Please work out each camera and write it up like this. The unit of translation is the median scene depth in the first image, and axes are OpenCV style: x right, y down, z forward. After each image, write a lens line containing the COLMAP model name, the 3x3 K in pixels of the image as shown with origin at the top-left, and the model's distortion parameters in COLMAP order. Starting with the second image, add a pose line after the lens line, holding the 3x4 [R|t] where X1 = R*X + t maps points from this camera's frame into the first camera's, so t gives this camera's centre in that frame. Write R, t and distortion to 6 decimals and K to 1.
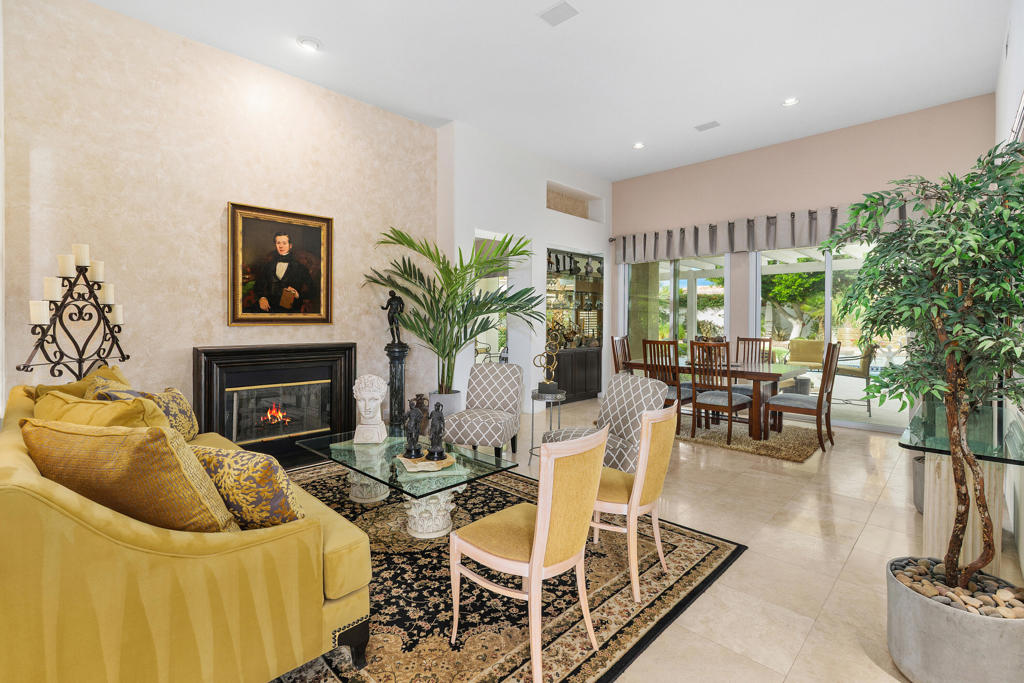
lens RADIAL K [[467.7, 0, 512.0], [0, 467.7, 324.1], [0, 0, 1]] dist [0.001284, 0.000148]
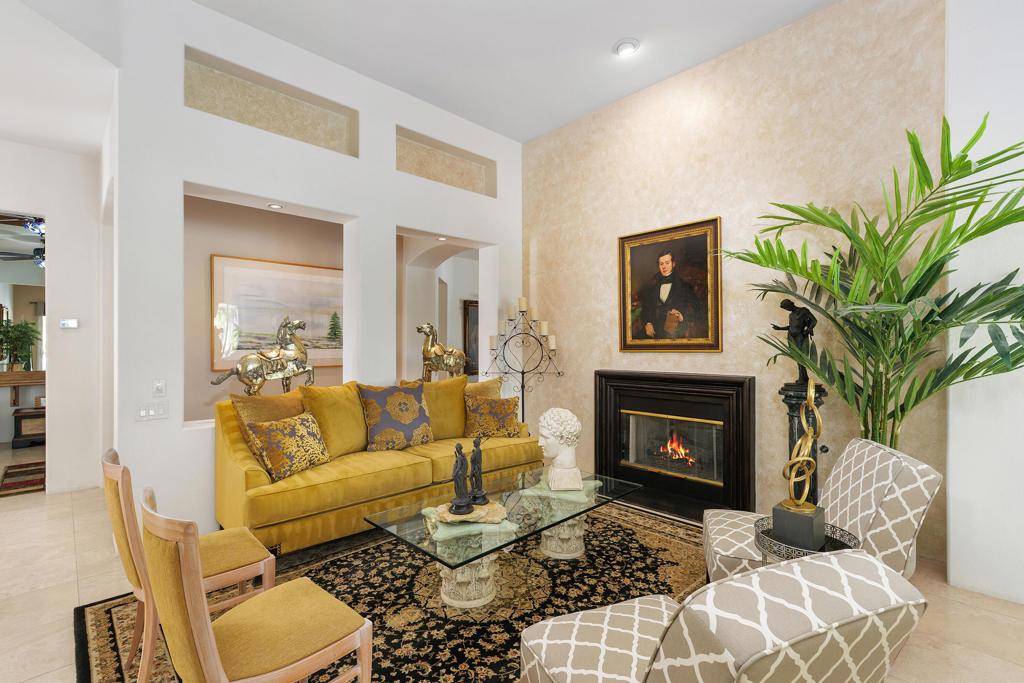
lens RADIAL K [[463.8, 0, 511.6], [0, 463.8, 342.6], [0, 0, 1]] dist [-0.000464, -0.000102]
pose [[-0.029283, -0.009171, -0.999529, 0.461302], [-0.005643, 0.999943, -0.009010, -0.006089], [0.999555, 0.005377, -0.029333, 0.766581]]
